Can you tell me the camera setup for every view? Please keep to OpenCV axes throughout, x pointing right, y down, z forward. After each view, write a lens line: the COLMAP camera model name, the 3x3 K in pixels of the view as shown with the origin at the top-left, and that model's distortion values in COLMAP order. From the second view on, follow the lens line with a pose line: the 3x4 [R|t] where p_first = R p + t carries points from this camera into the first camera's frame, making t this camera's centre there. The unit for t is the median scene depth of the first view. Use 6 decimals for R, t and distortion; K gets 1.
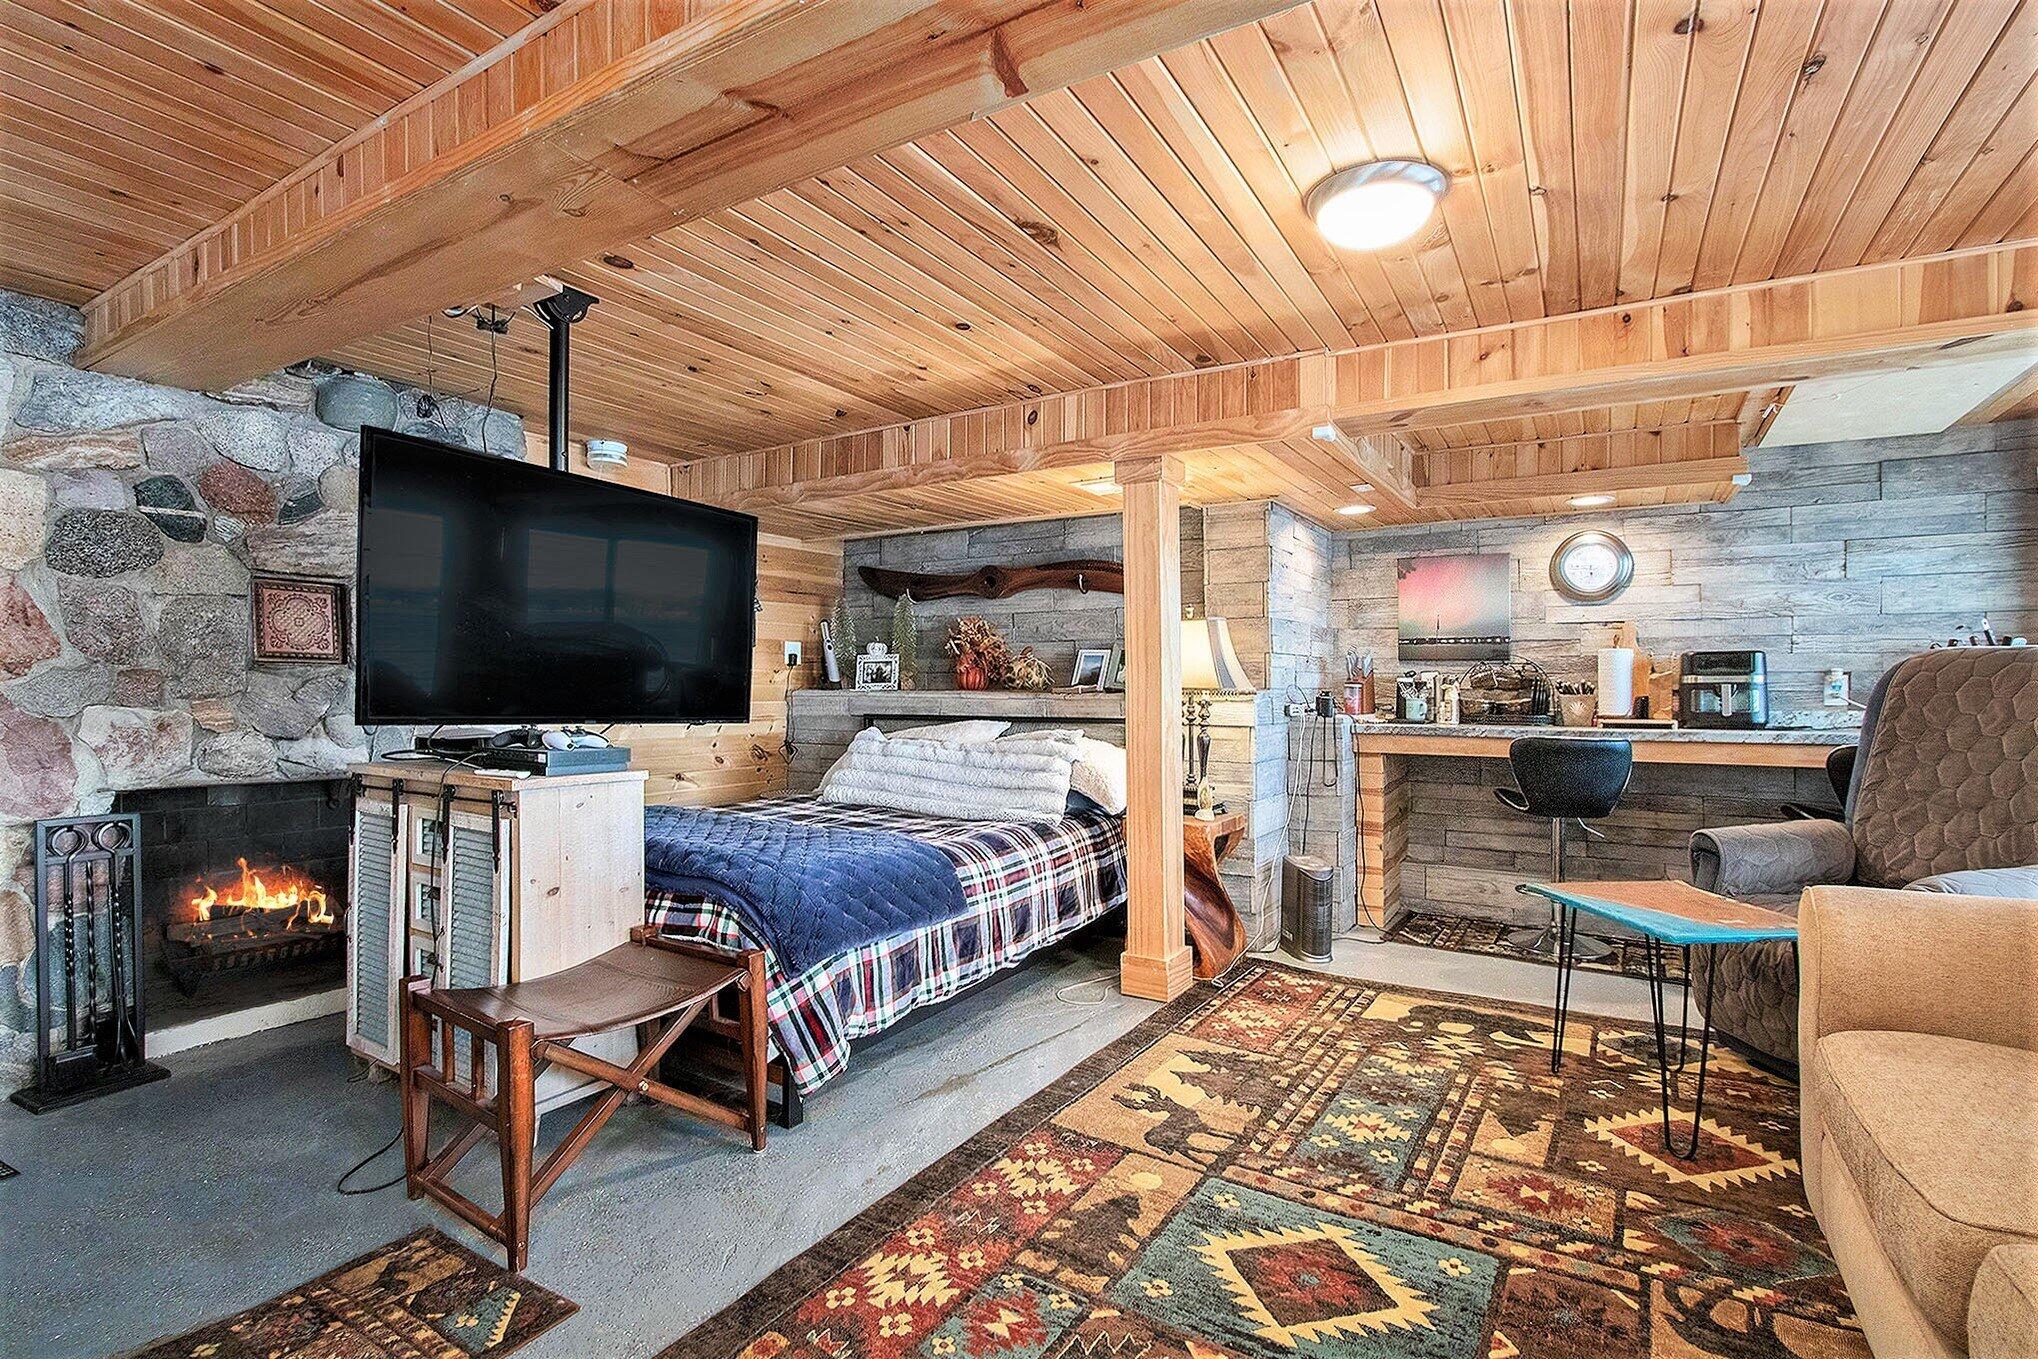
lens RADIAL K [[922.5, 0, 1009.6], [0, 922.5, 682.9], [0, 0, 1]] dist [-0.011118, 0.000884]
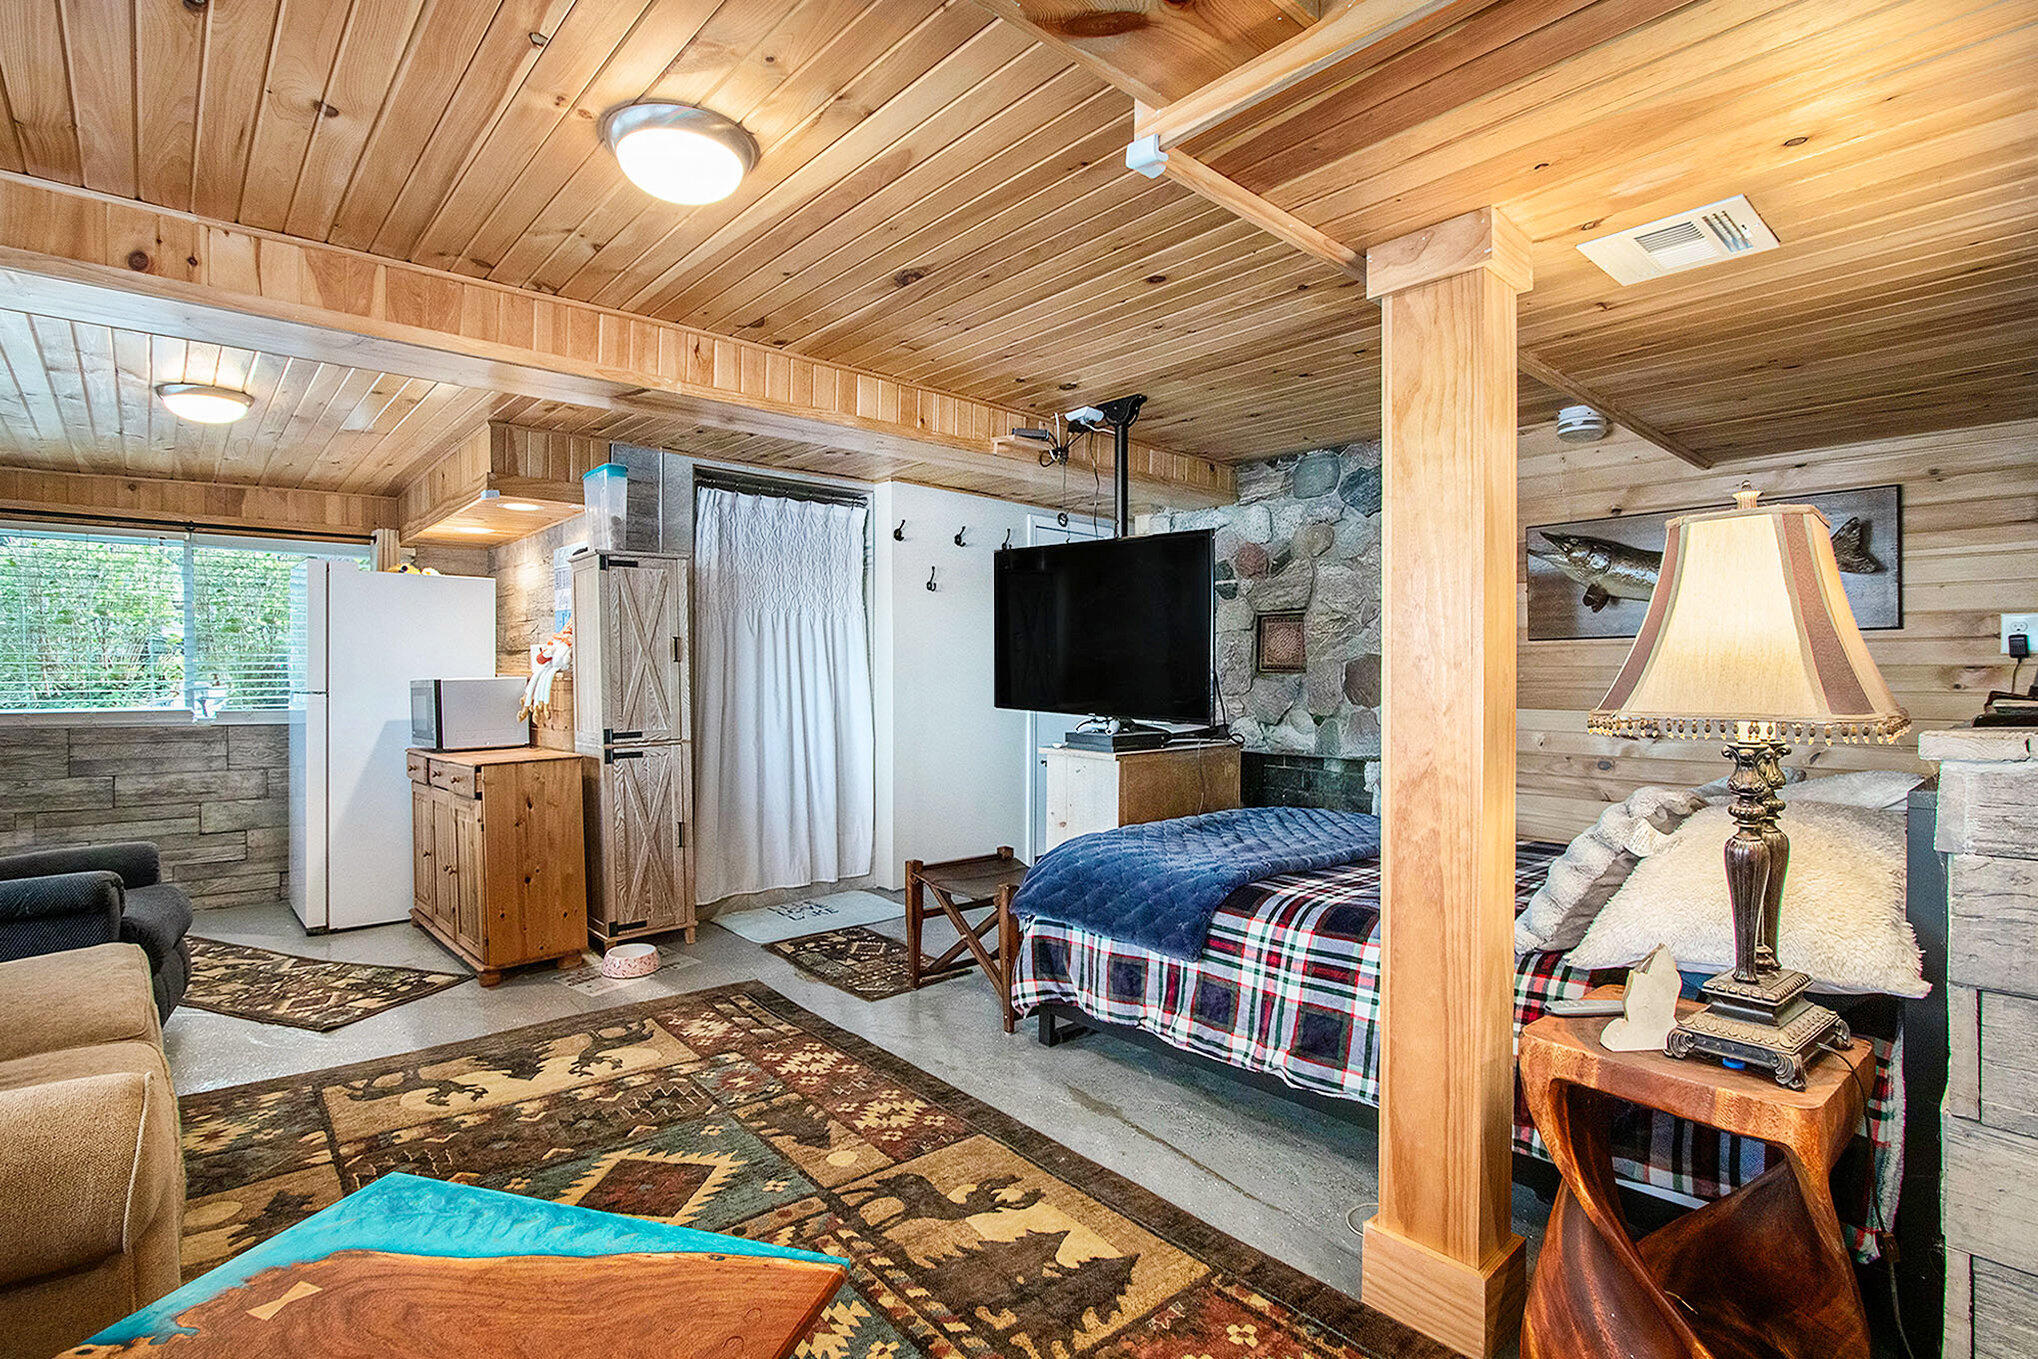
lens RADIAL K [[922.5, 0, 1009.6], [0, 922.5, 682.9], [0, 0, 1]] dist [-0.011118, 0.000884]
pose [[-0.255443, 0.004101, -0.966815, 0.741510], [0.007532, 0.999969, 0.002251, -0.009842], [0.966795, -0.006707, -0.255466, 0.958220]]
